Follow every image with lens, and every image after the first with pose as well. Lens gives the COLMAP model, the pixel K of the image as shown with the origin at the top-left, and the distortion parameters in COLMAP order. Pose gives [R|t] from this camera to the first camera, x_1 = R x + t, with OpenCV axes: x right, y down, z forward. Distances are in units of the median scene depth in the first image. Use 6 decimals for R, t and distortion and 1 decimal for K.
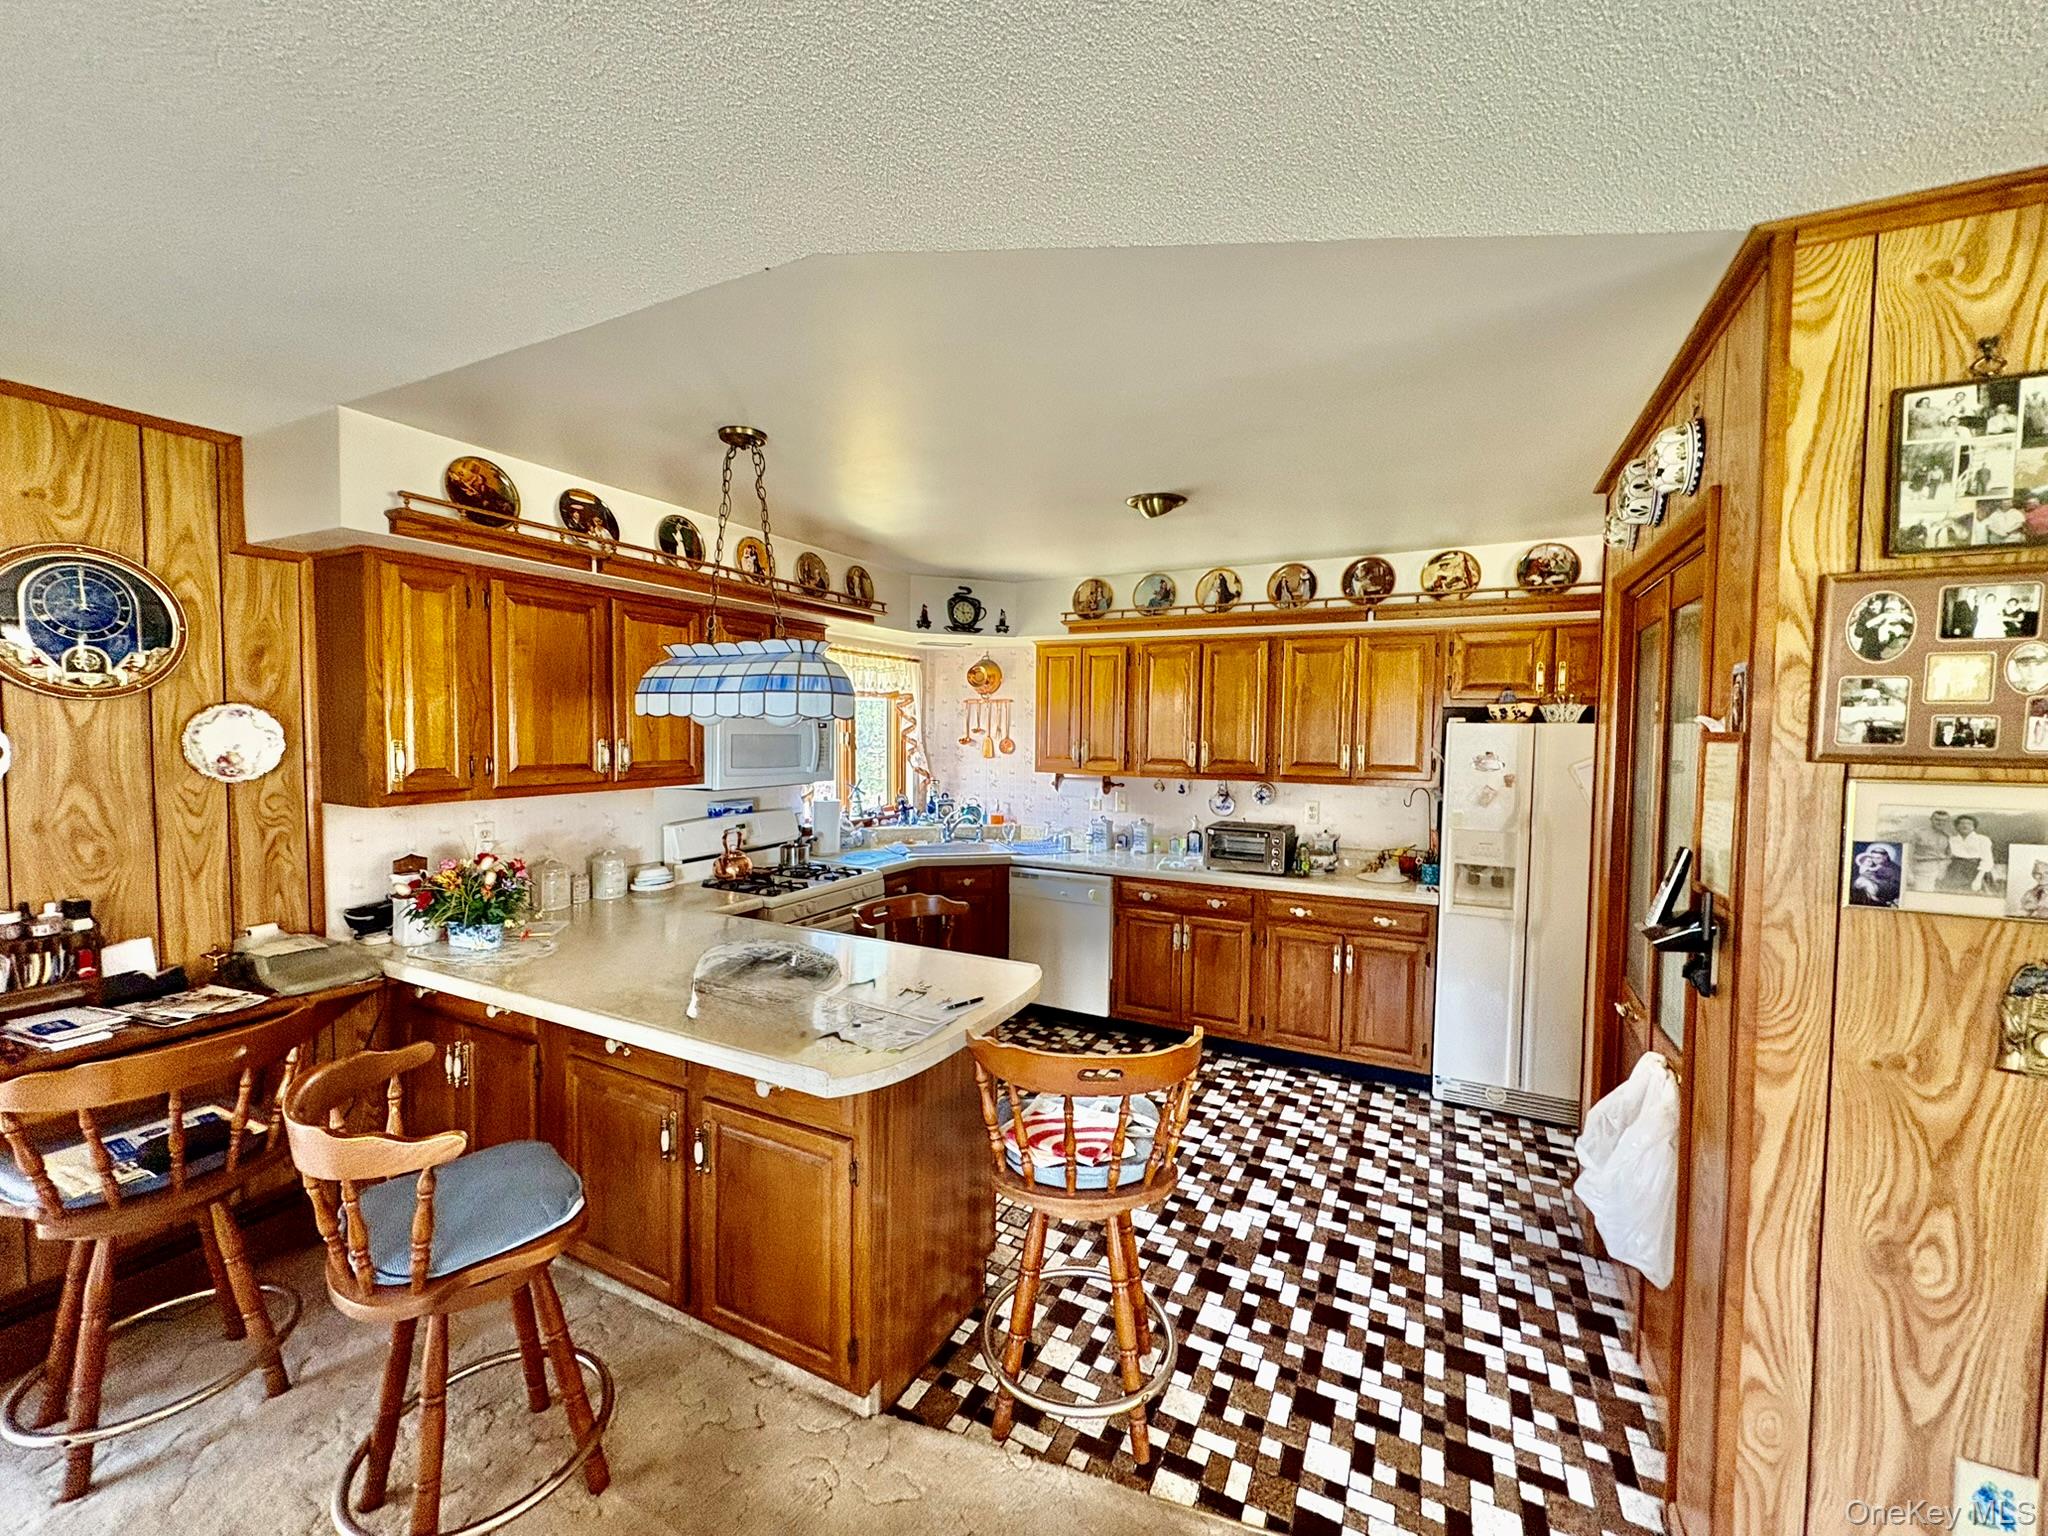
lens RADIAL K [[810.9, 0, 1026.9], [0, 810.9, 772.1], [0, 0, 1]] dist [-0.001214, 0.000707]
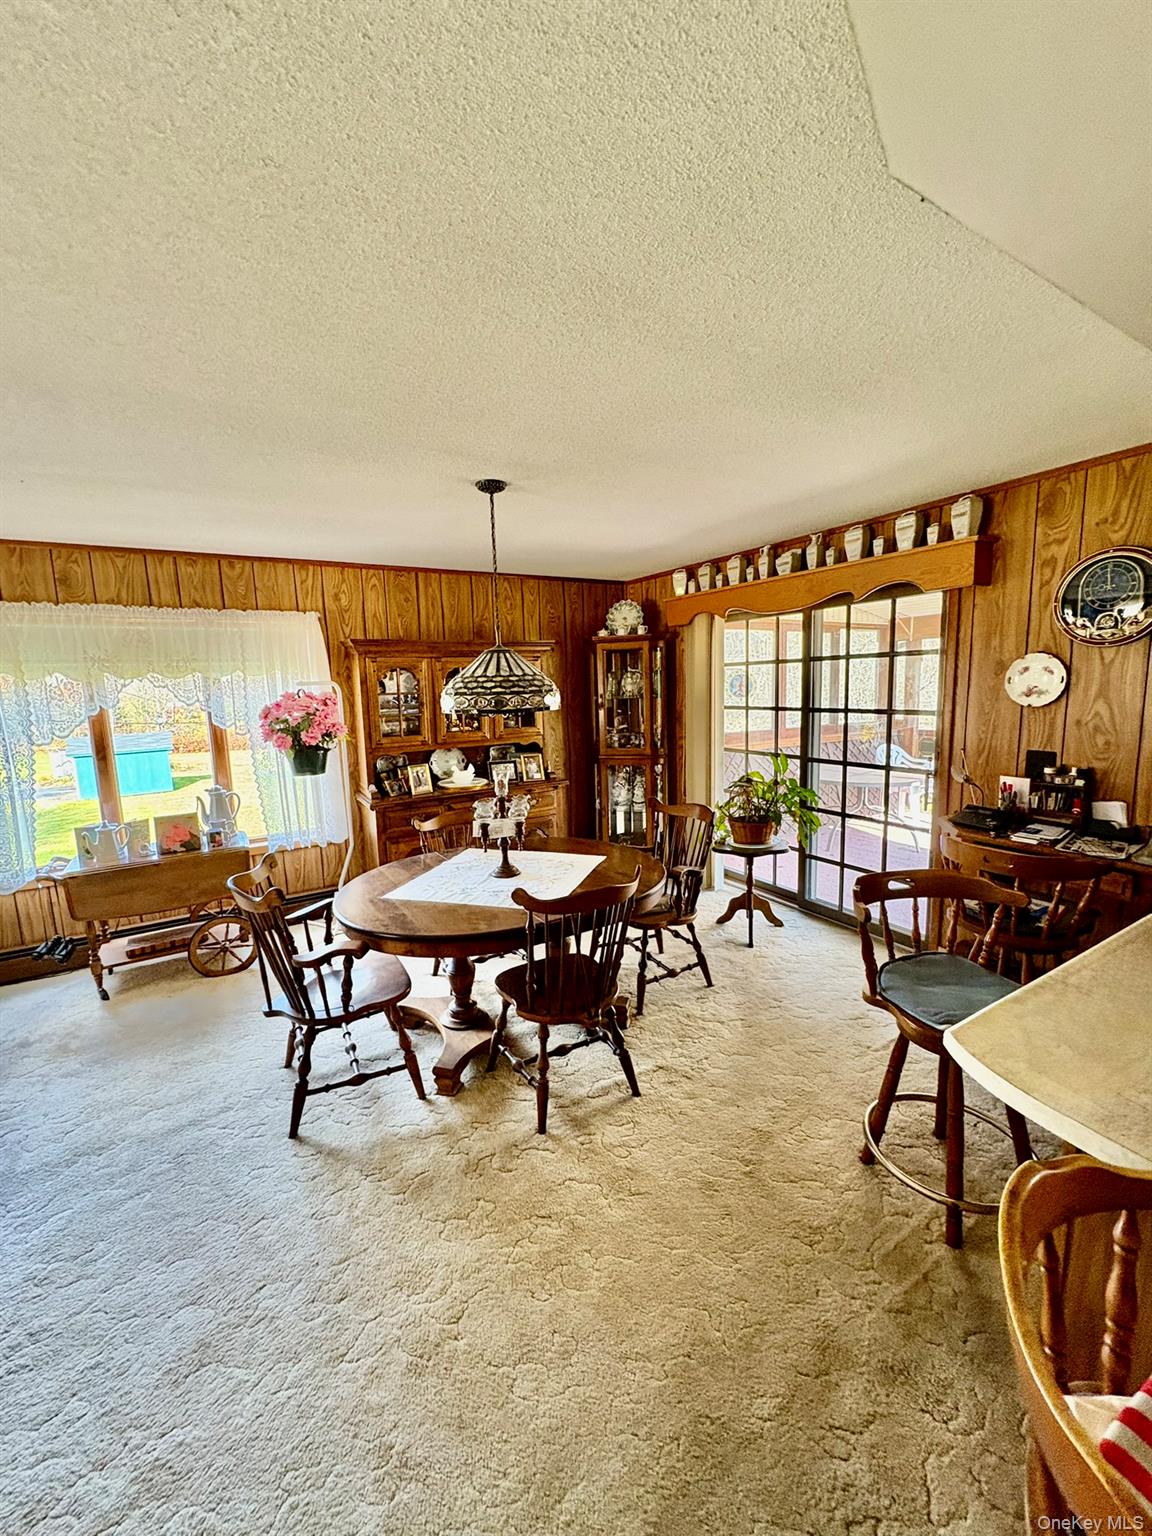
lens RADIAL K [[608.2, 0, 576.9], [0, 608.2, 767.4], [0, 0, 1]] dist [-0.001214, 0.000707]
pose [[-0.534532, 0.127380, -0.835494, 0.312242], [-0.018342, 0.986595, 0.162152, -0.020473], [0.844949, 0.102000, -0.525030, 0.549718]]
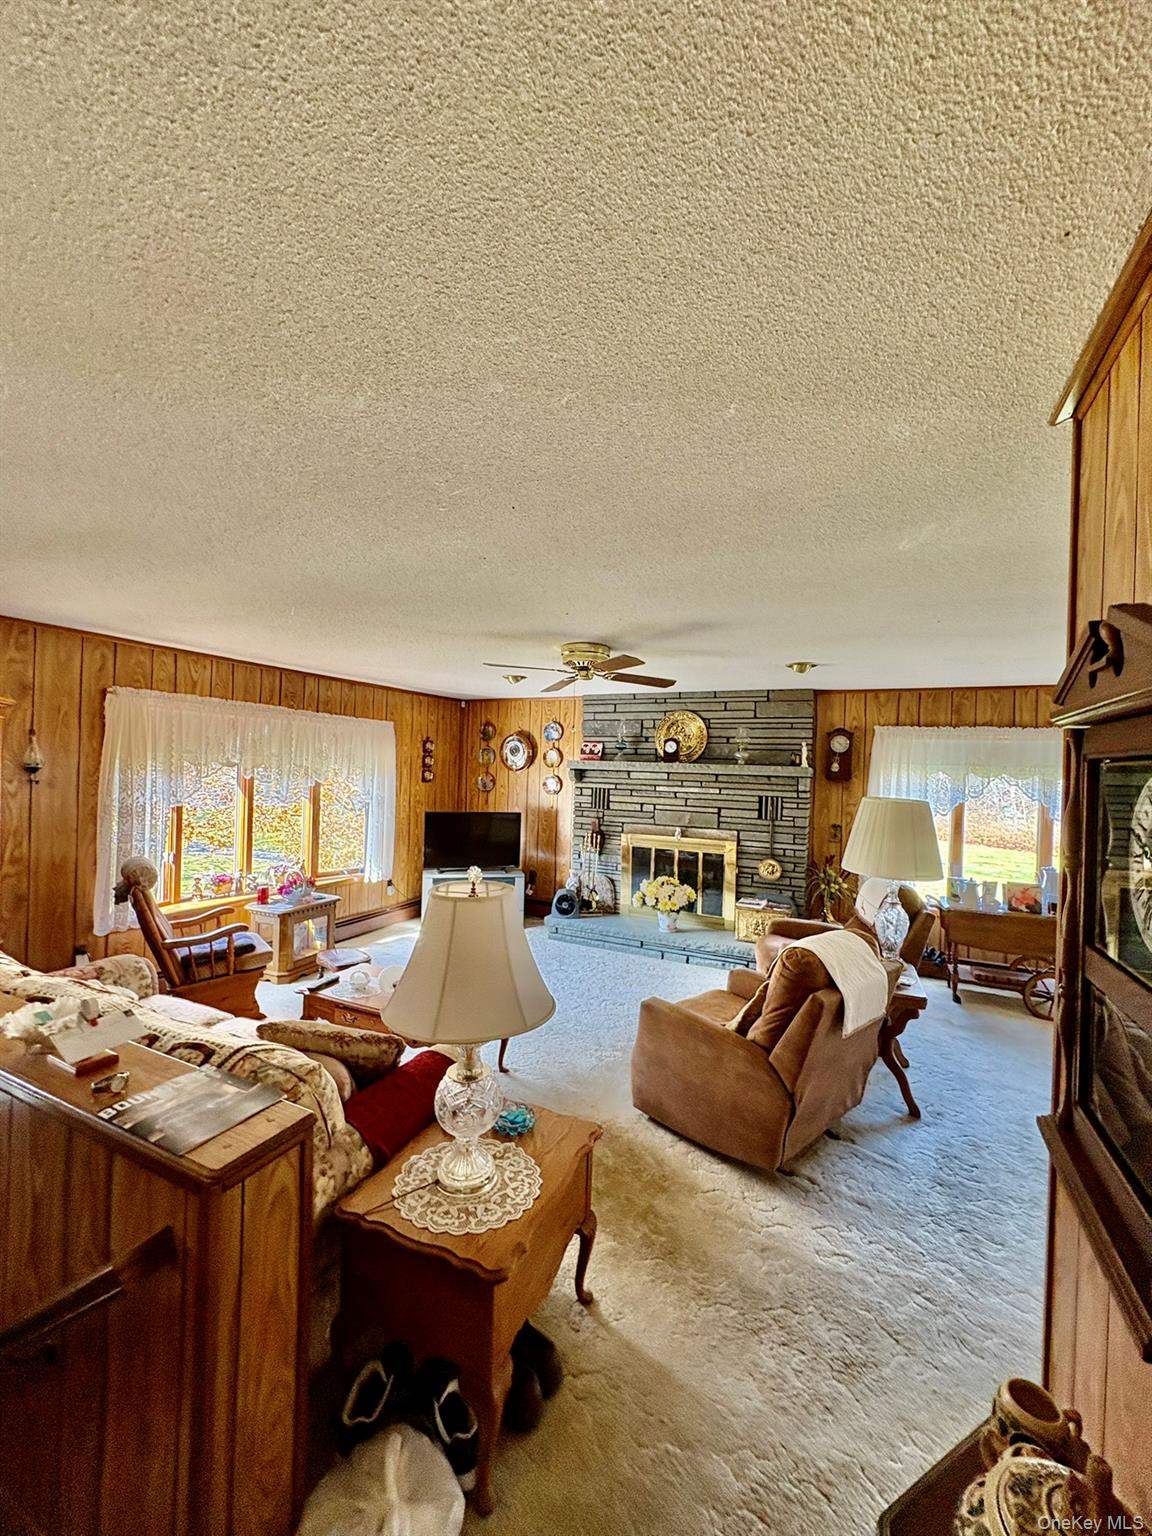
lens RADIAL K [[608.2, 0, 574.9], [0, 608.2, 769.2], [0, 0, 1]] dist [-0.001214, 0.000707]
pose [[-0.999040, -0.040660, -0.016294, 0.932286], [-0.041492, 0.997651, 0.054504, -0.051272], [0.014040, 0.055128, -0.998381, 0.797317]]
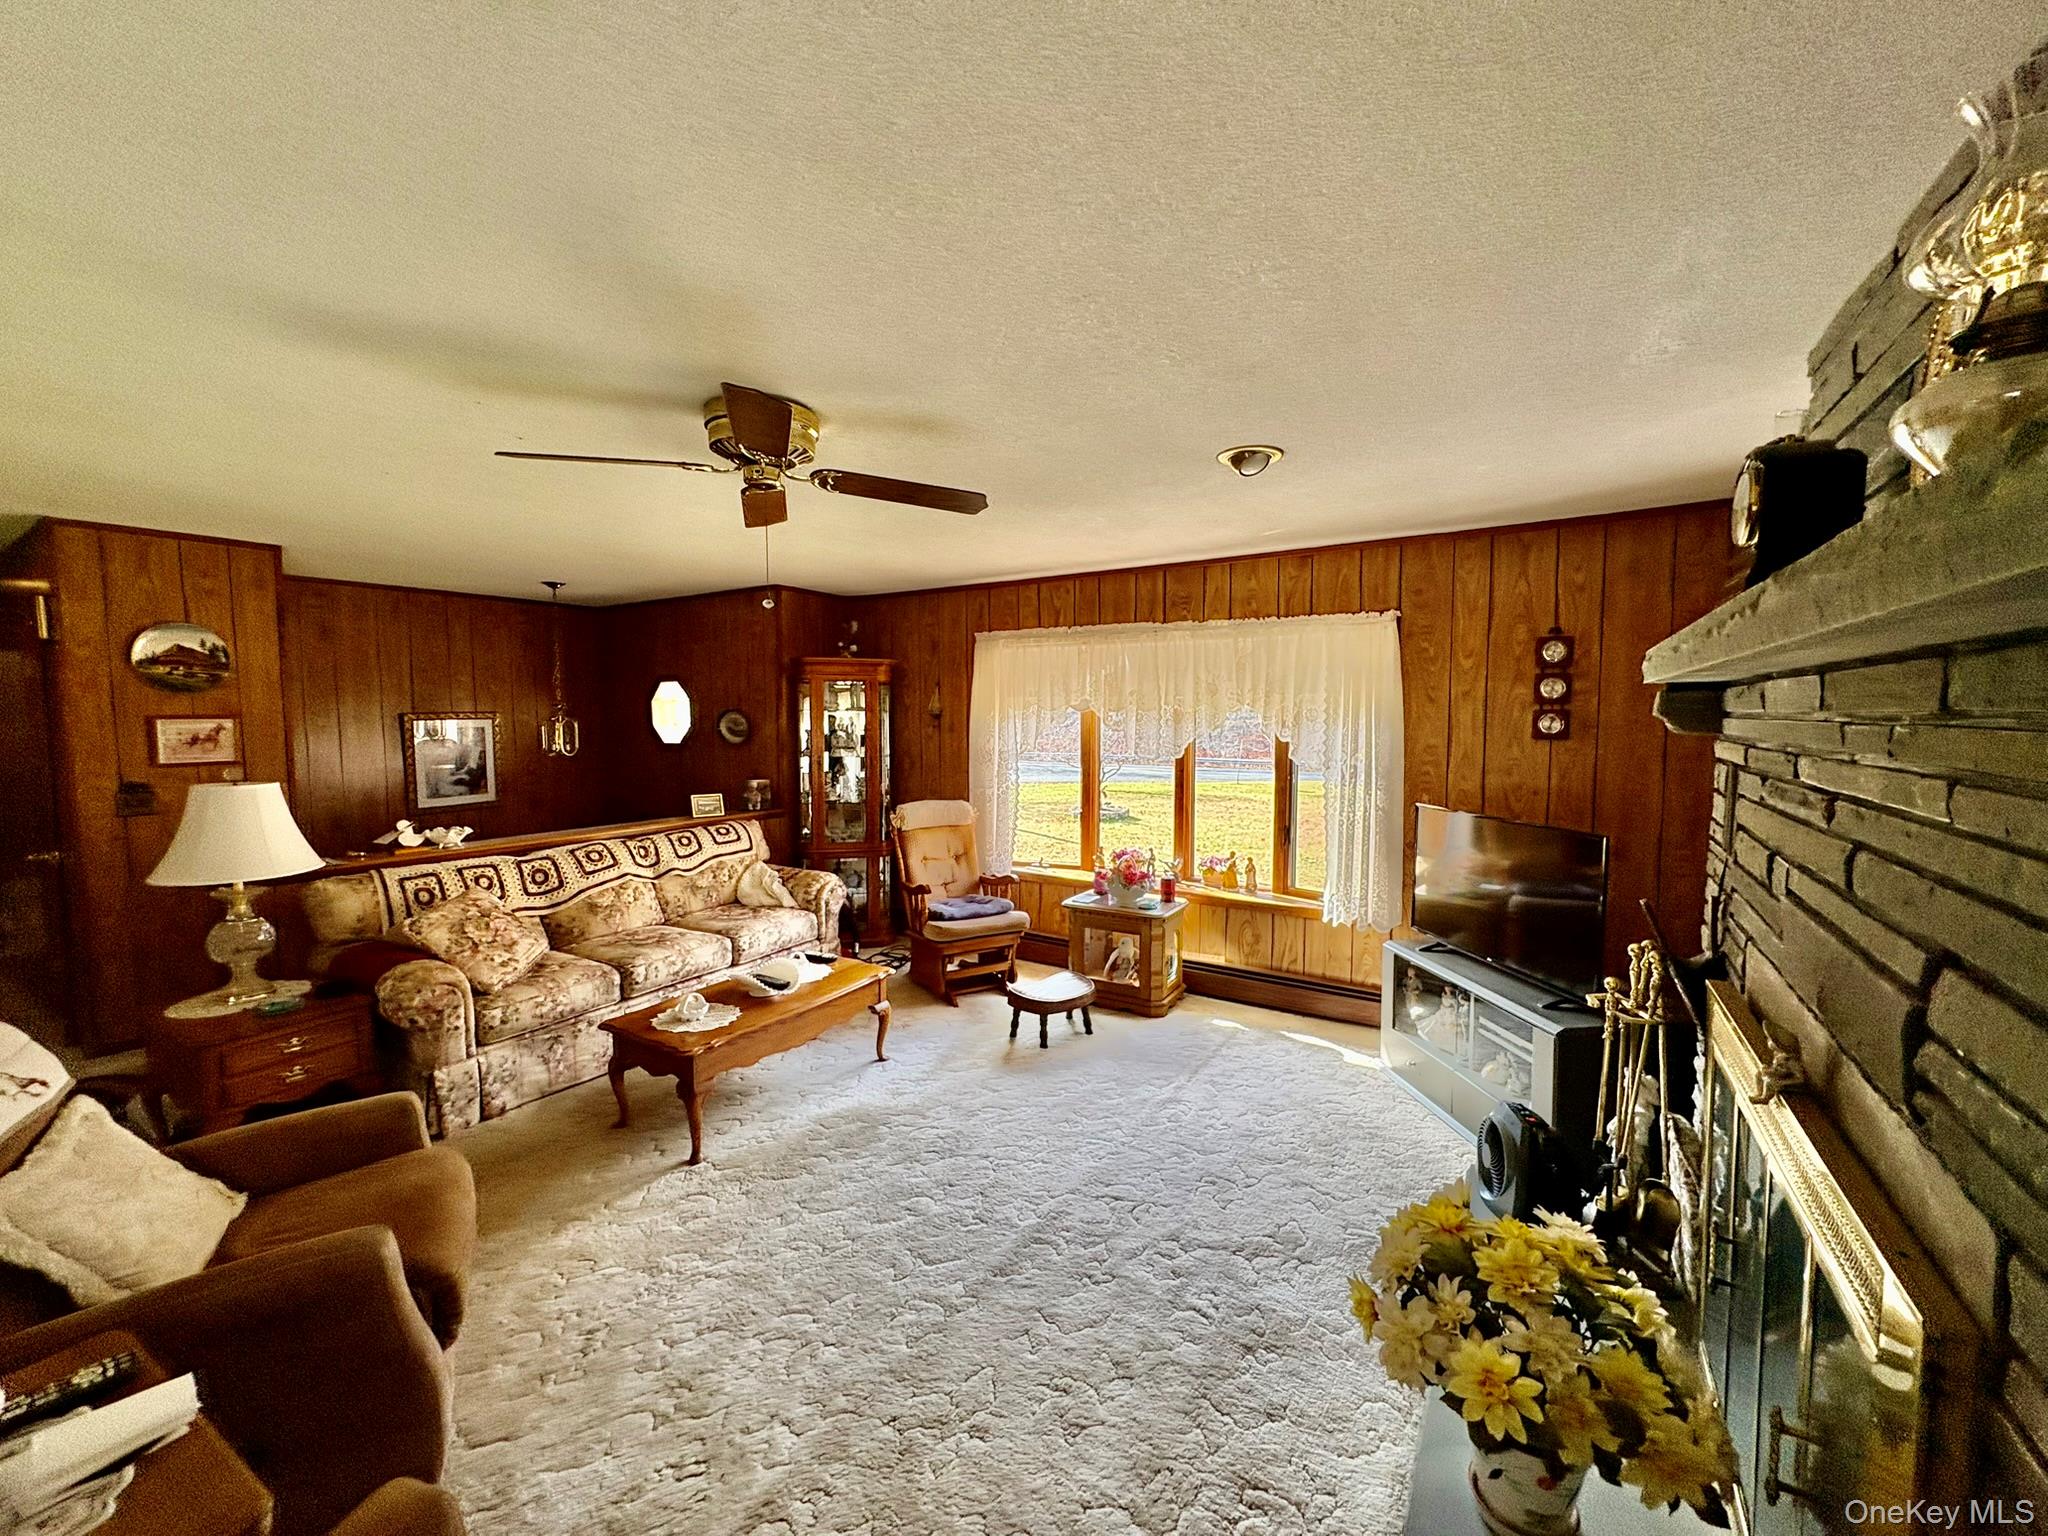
lens RADIAL K [[810.9, 0, 1024.1], [0, 810.9, 765.0], [0, 0, 1]] dist [-0.001214, 0.000707]
pose [[0.102967, -0.074676, 0.991878, 0.123916], [0.052738, 0.996185, 0.069526, 0.054297], [-0.993286, 0.045151, 0.106512, -0.834492]]
